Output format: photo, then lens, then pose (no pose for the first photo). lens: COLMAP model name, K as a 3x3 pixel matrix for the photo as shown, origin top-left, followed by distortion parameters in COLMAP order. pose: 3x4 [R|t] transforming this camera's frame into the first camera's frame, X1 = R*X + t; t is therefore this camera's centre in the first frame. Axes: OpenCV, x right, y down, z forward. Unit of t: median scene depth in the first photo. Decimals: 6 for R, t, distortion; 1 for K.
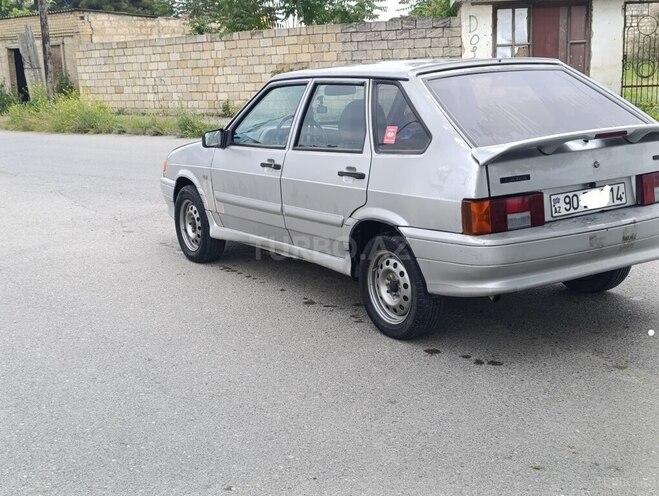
lens RADIAL K [[929.0, 0, 326.5], [0, 929.0, 251.4], [0, 0, 1]] dist [0.052574, 0.000000]
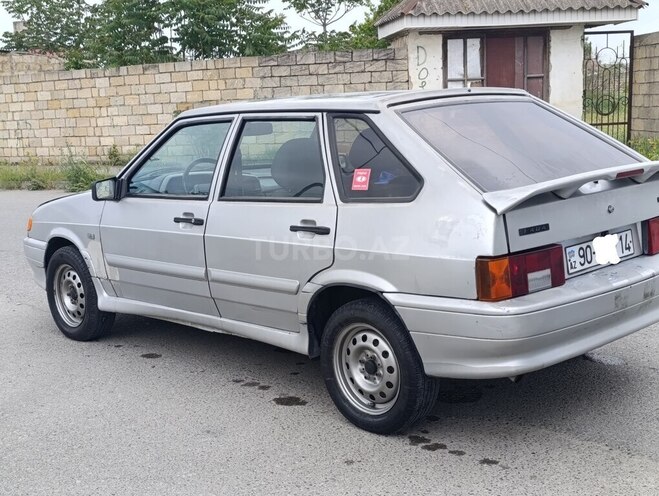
lens RADIAL K [[929.0, 0, 329.6], [0, 929.0, 242.8], [0, 0, 1]] dist [0.052574, 0.000000]
pose [[0.979491, -0.033984, 0.198600, -0.120305], [0.045955, 0.997373, -0.055985, -0.026046], [-0.196176, 0.063964, 0.978480, 0.215934]]
